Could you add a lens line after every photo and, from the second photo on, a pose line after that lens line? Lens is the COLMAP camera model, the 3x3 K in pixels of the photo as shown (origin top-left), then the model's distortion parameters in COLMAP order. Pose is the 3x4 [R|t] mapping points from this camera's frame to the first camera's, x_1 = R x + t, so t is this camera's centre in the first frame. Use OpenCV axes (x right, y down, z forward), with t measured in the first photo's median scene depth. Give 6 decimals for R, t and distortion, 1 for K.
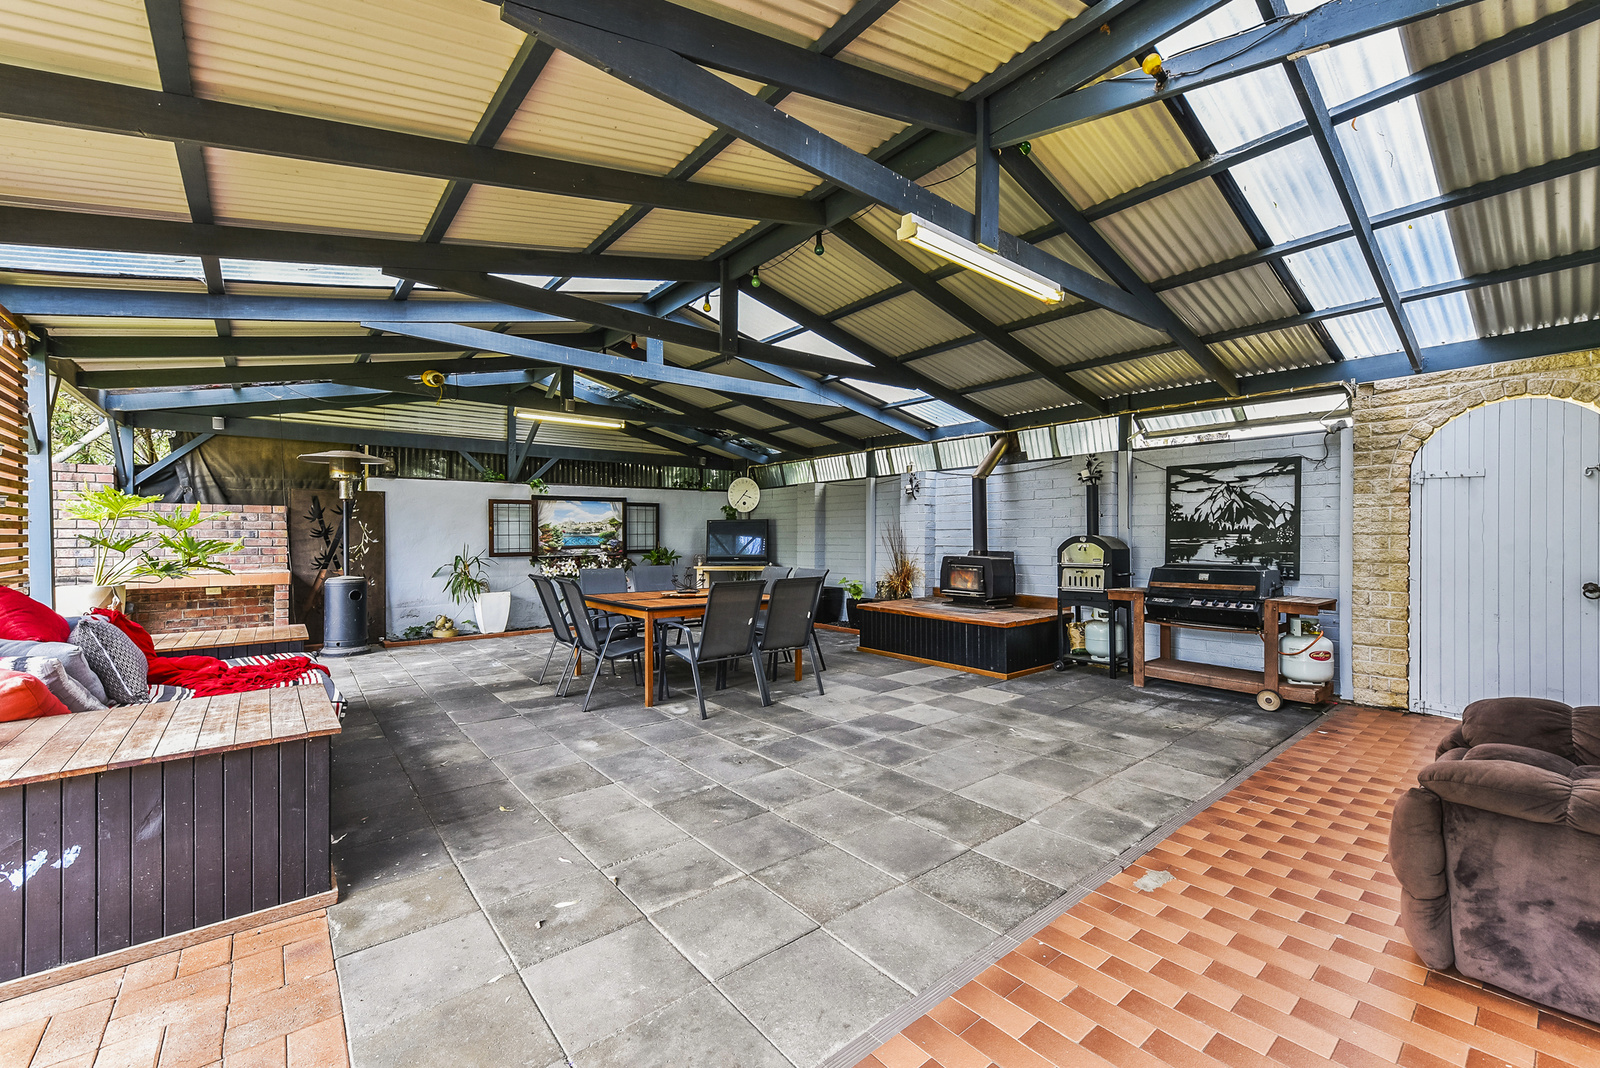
lens RADIAL K [[634.5, 0, 794.2], [0, 634.5, 535.4], [0, 0, 1]] dist [0.002651, -0.000030]
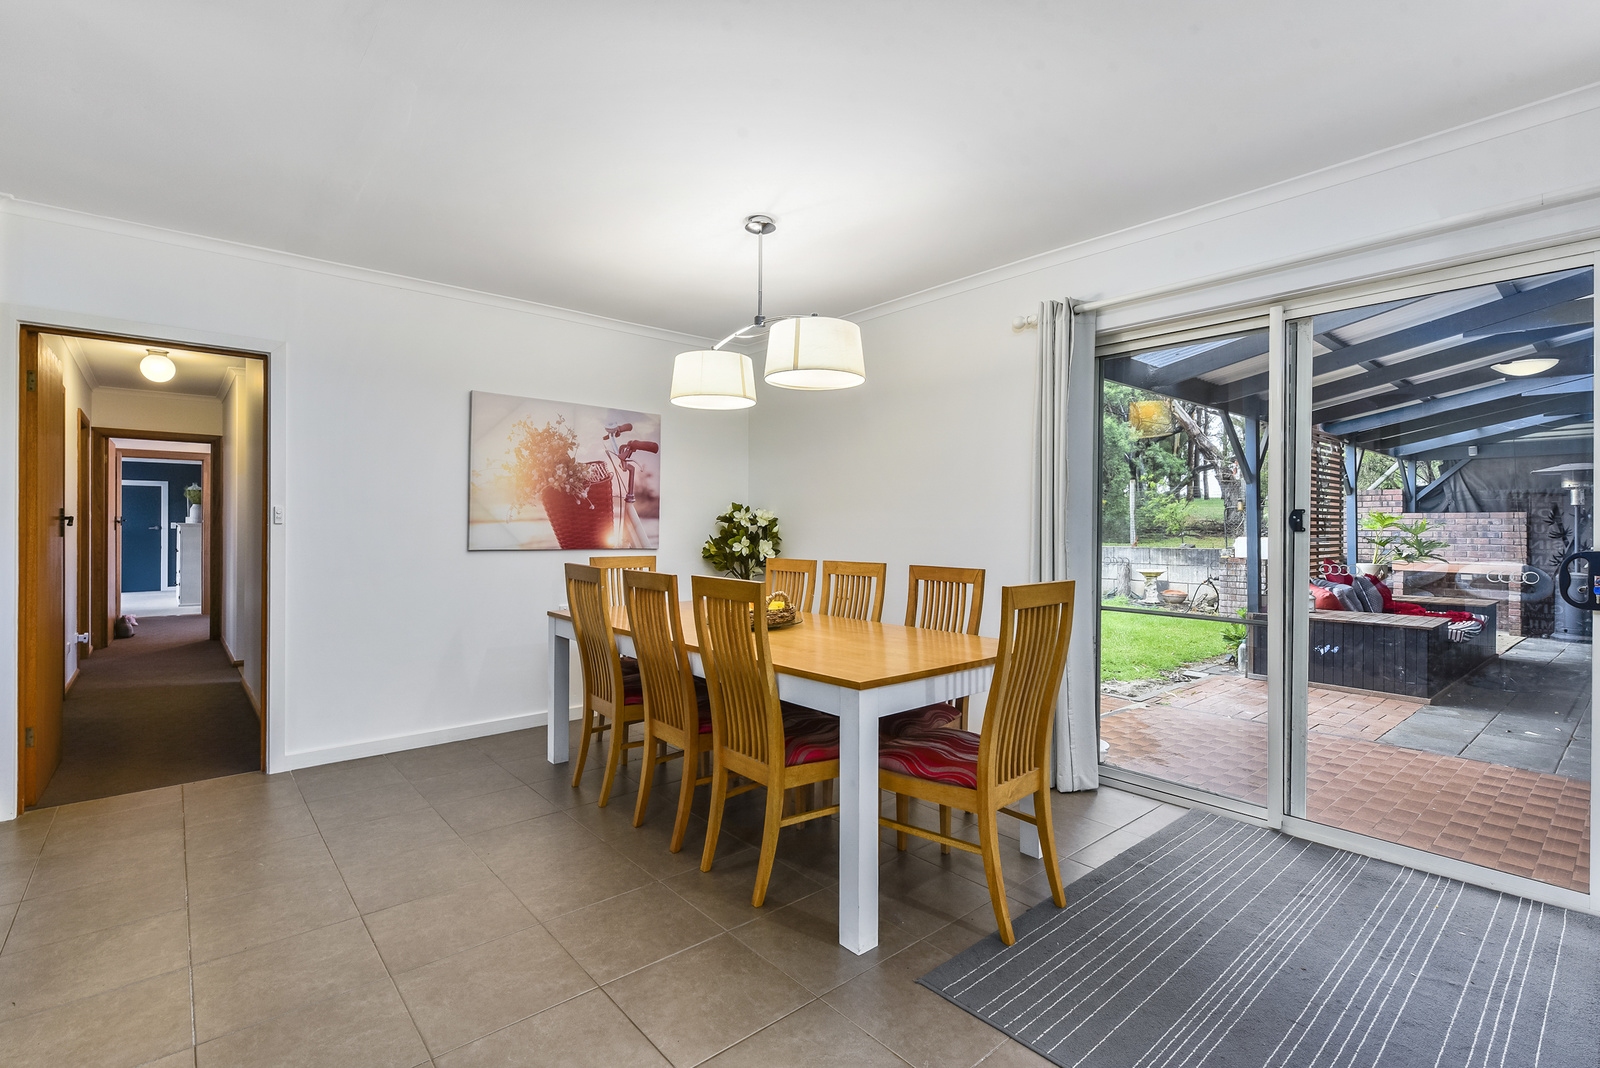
lens RADIAL K [[734.0, 0, 798.7], [0, 734.0, 529.2], [0, 0, 1]] dist [-0.000004, -0.000876]
pose [[0.007345, 0.005634, -0.999957, 0.610816], [-0.004094, 0.999976, 0.005604, -0.016475], [0.999965, 0.004052, 0.007368, -0.412995]]
